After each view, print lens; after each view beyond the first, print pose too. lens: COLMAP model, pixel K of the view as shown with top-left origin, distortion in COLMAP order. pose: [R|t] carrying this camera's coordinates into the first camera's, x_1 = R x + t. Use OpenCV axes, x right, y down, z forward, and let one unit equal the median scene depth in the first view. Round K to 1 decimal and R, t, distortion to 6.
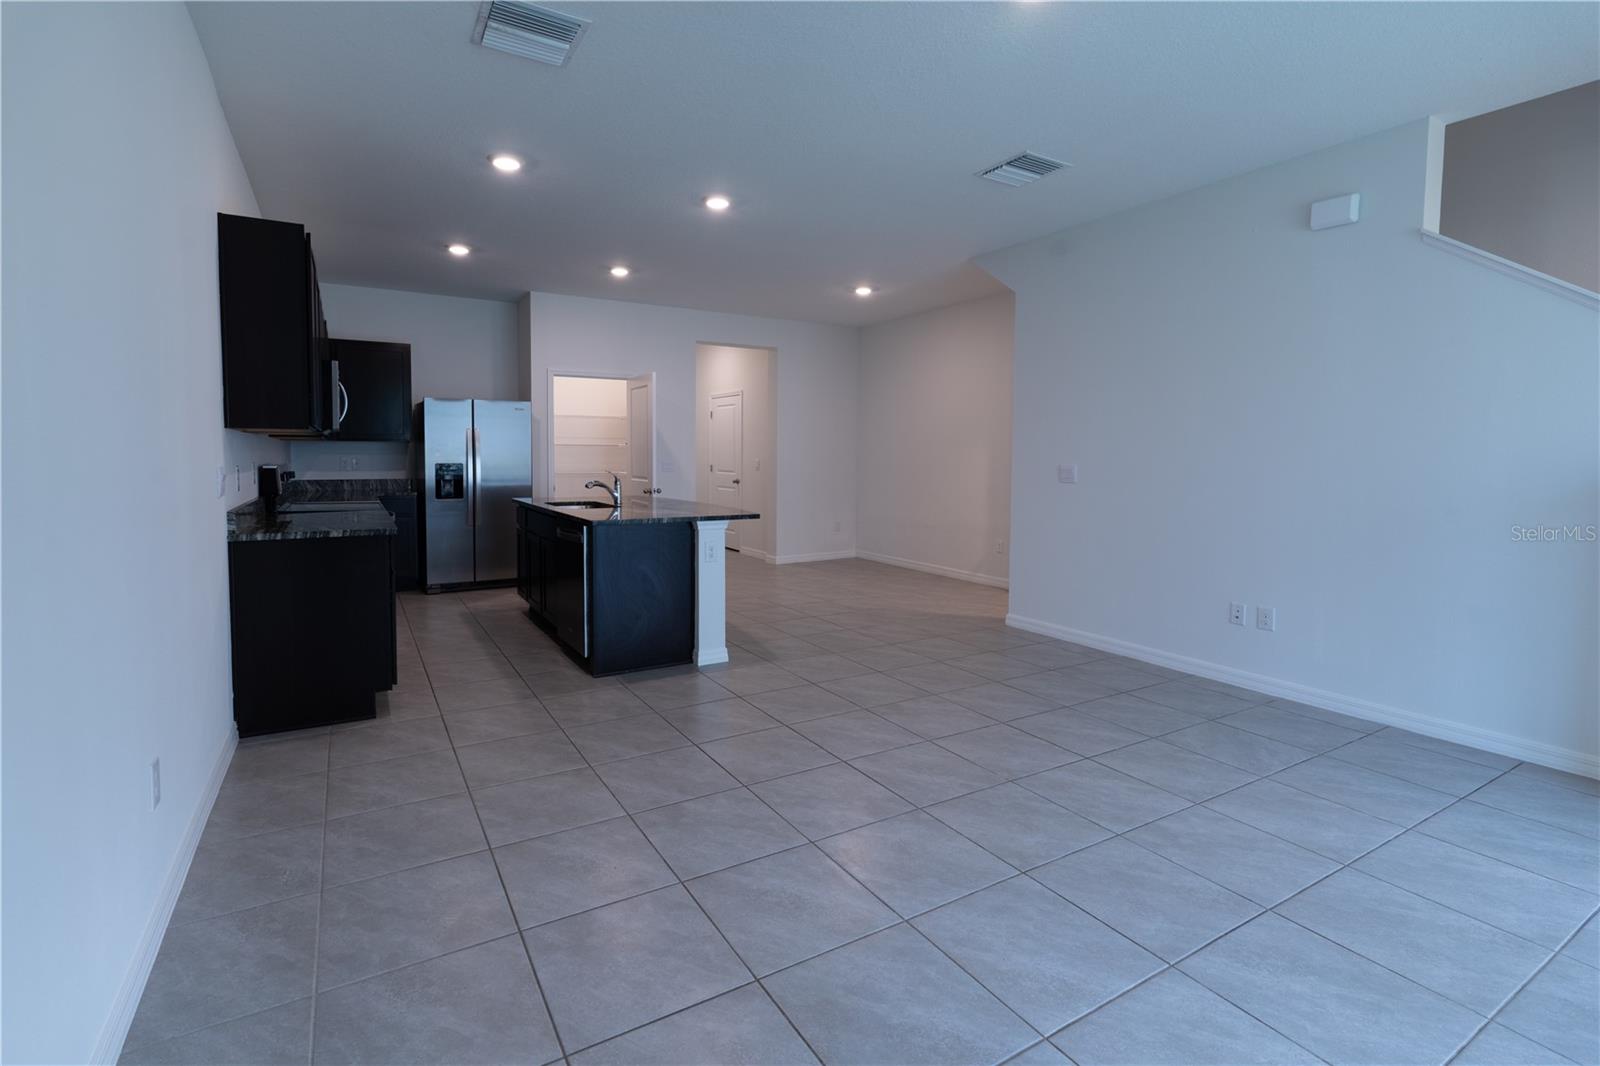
lens RADIAL K [[721.0, 0, 769.4], [0, 721.0, 494.8], [0, 0, 1]] dist [-0.004549, -0.000396]
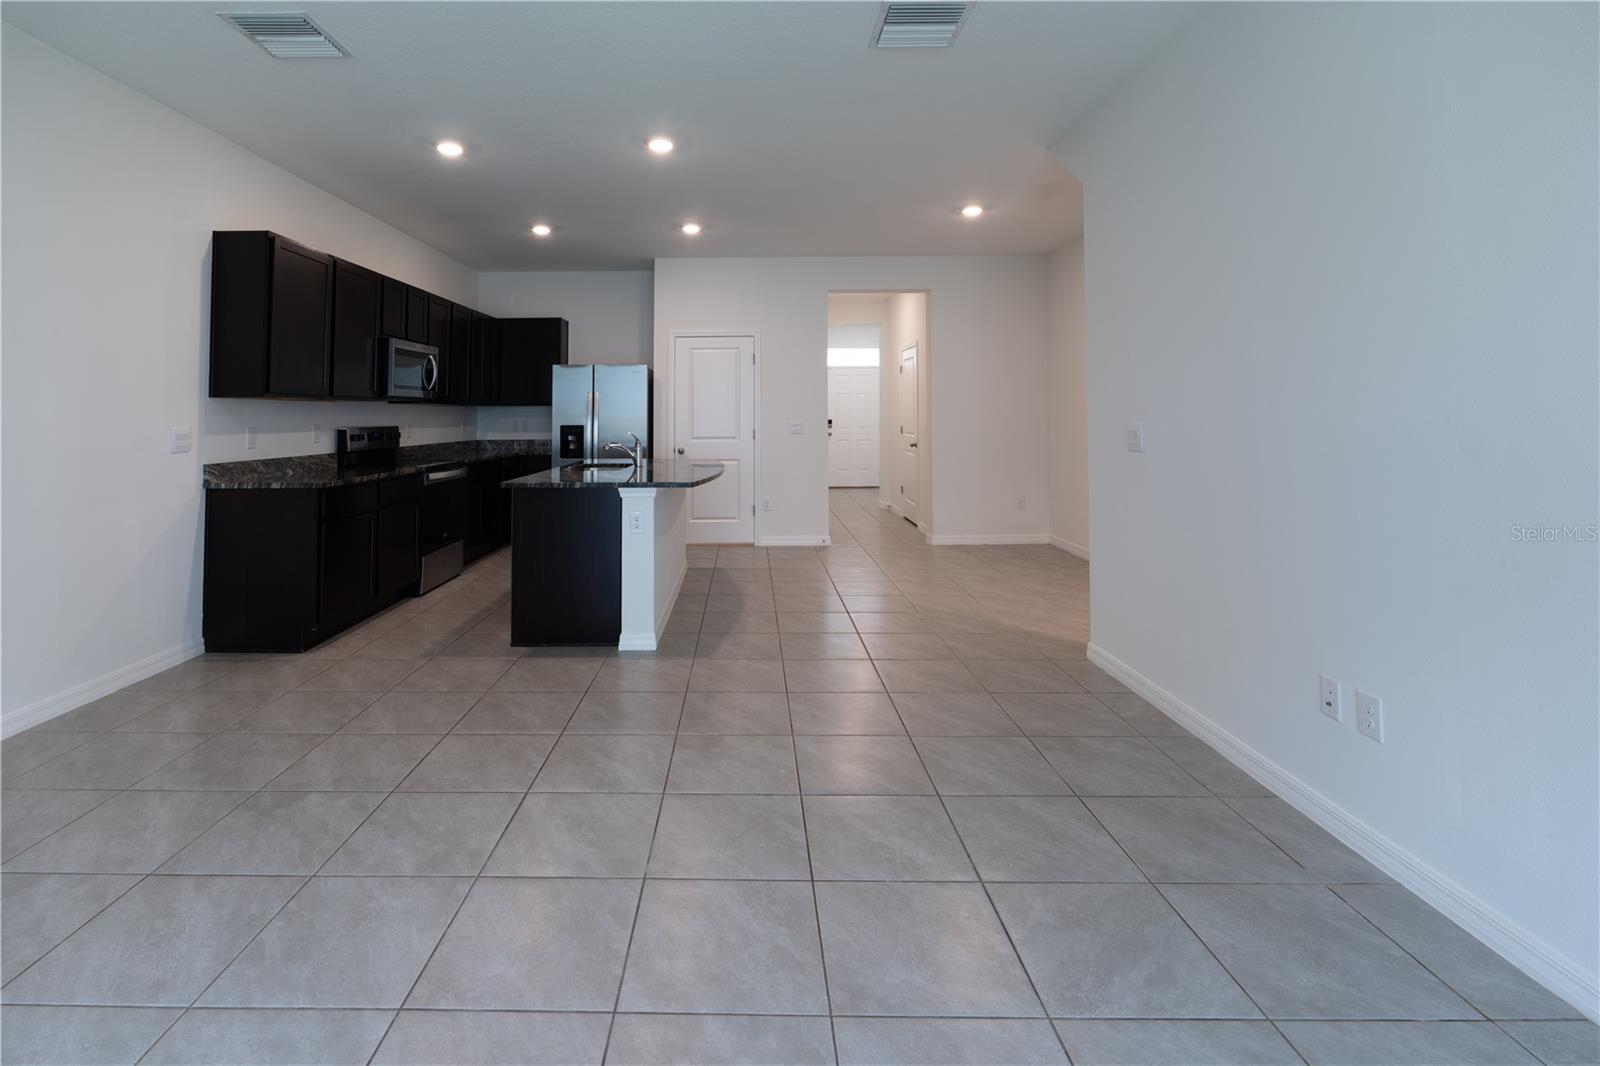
lens RADIAL K [[751.3, 0, 739.8], [0, 751.3, 386.8], [0, 0, 1]] dist [-0.006382, -0.000009]
pose [[0.863157, -0.028035, -0.504156, 0.706370], [-0.019336, 0.995890, -0.088485, -0.012823], [0.504565, 0.086125, 0.859067, 0.340239]]
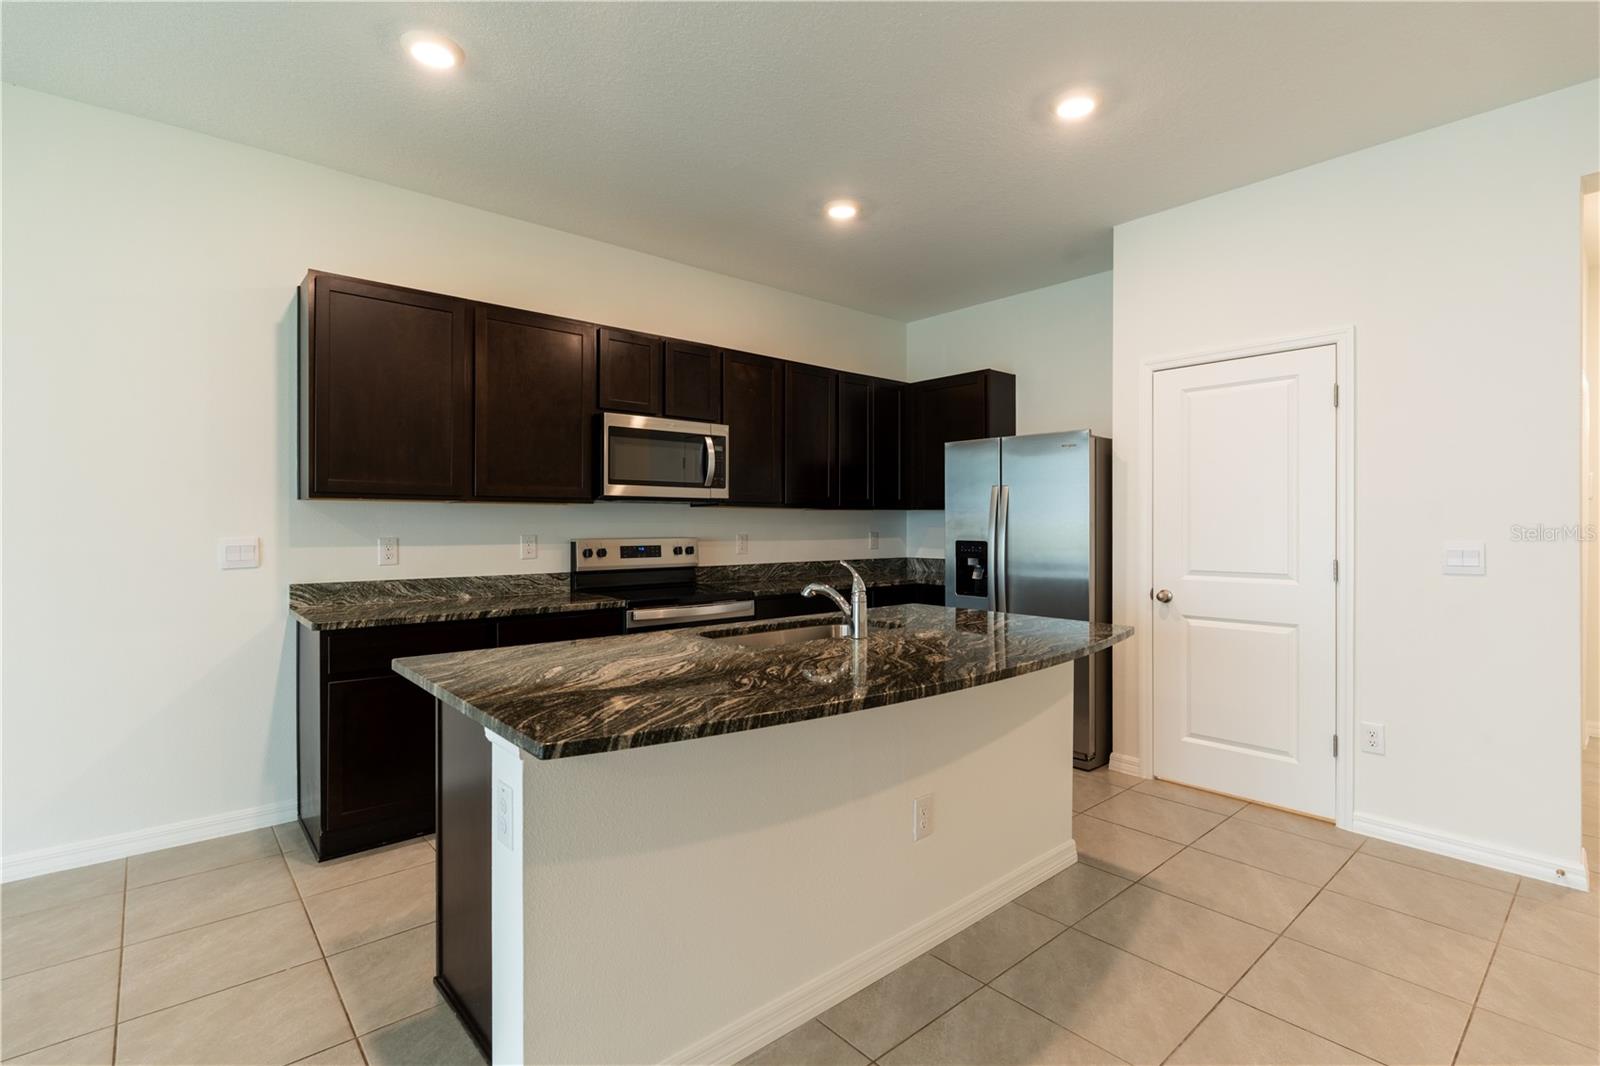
lens RADIAL K [[742.1, 0, 797.2], [0, 742.1, 531.3], [0, 0, 1]] dist [-0.005650, 0.002053]
pose [[0.203643, 0.006782, -0.979022, 0.396884], [-0.054887, 0.998482, -0.004500, -0.082192], [0.977505, 0.054652, 0.203706, 1.455367]]
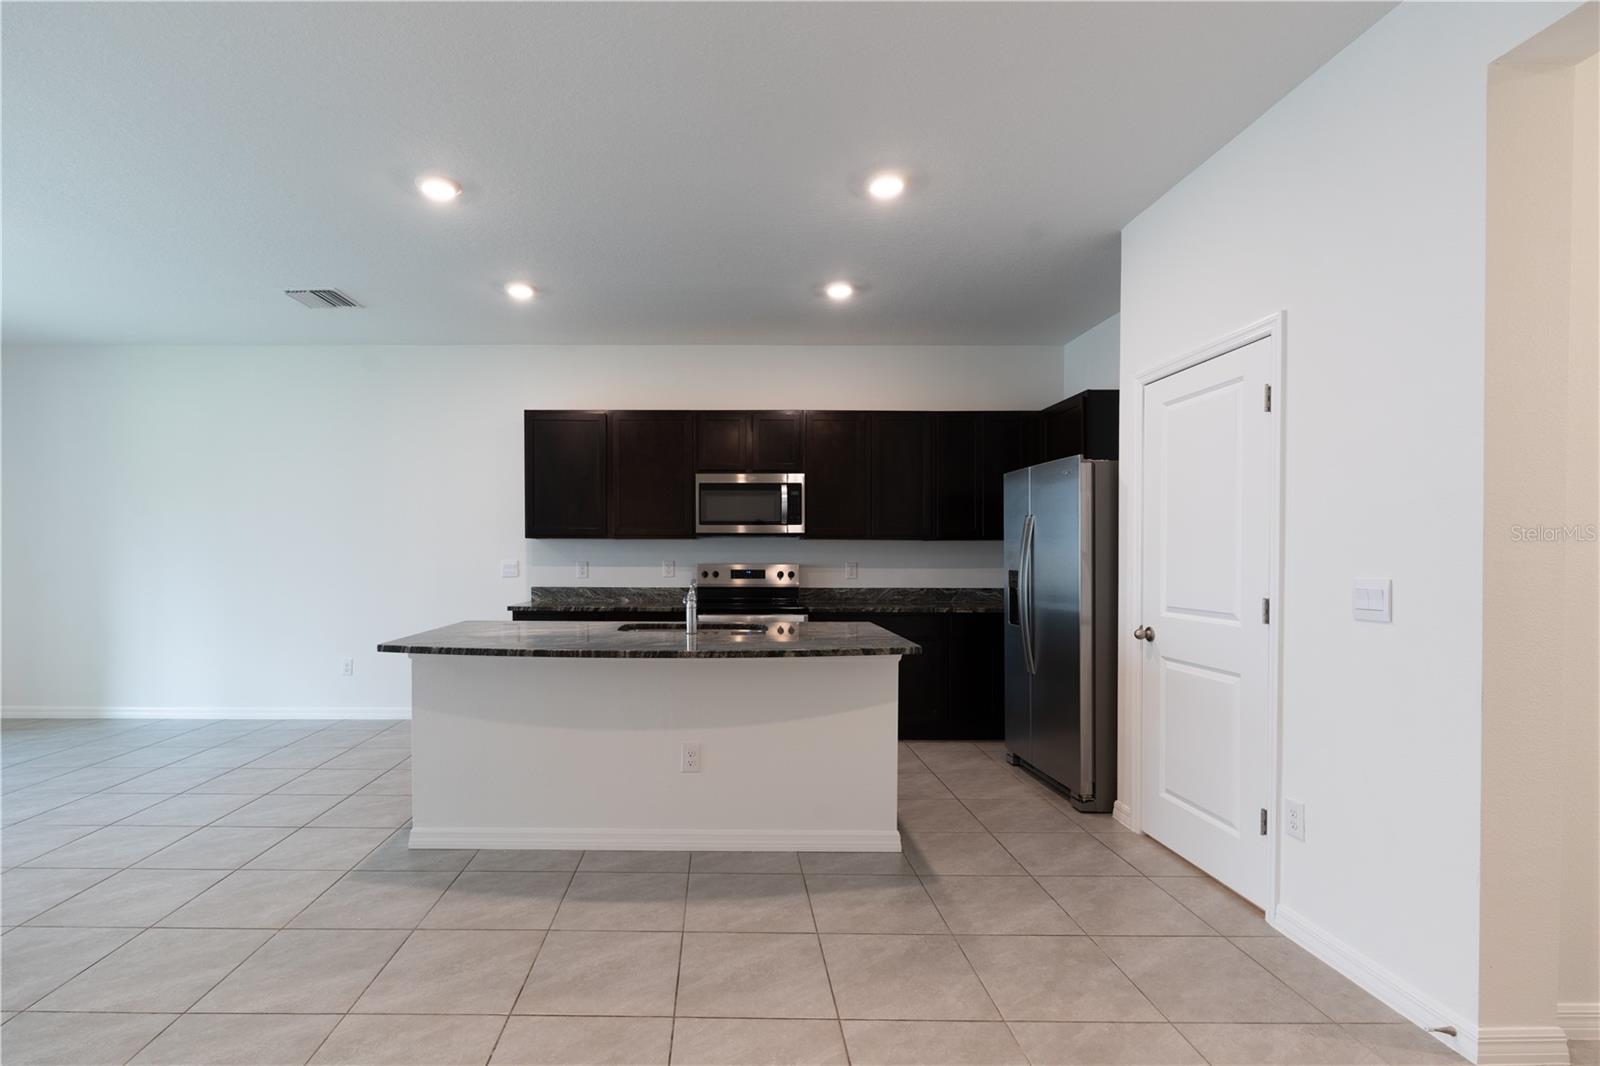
lens RADIAL K [[721.0, 0, 716.9], [0, 721.0, 582.2], [0, 0, 1]] dist [-0.004549, -0.000396]
pose [[-0.495459, 0.031237, -0.868070, 0.562074], [-0.051821, 0.996510, 0.065436, -0.125796], [0.867084, 0.077405, -0.492111, 2.232539]]
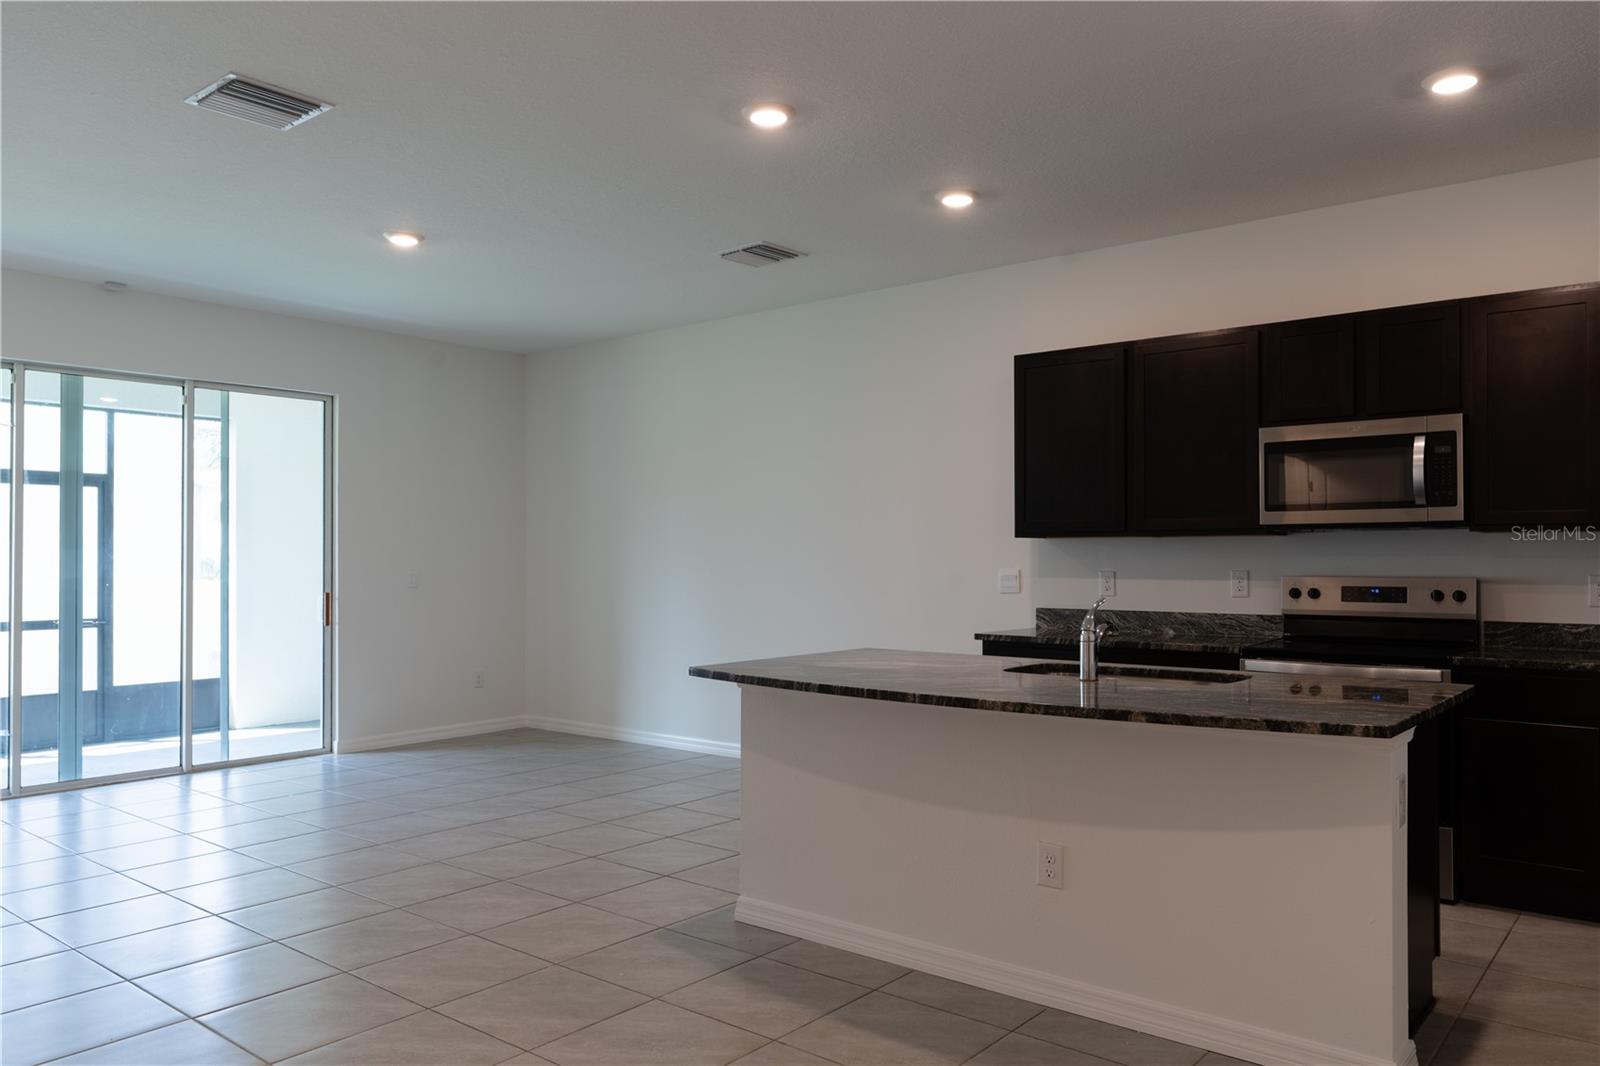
lens RADIAL K [[1154.0, 0, 806.8], [0, 1154.0, 537.3], [0, 0, 1]] dist [0.003091, -0.001364]
pose [[-0.931761, -0.007151, -0.363001, 0.323104], [-0.021358, 0.999154, 0.035138, -0.152313], [0.362443, 0.040493, -0.931126, 2.626435]]
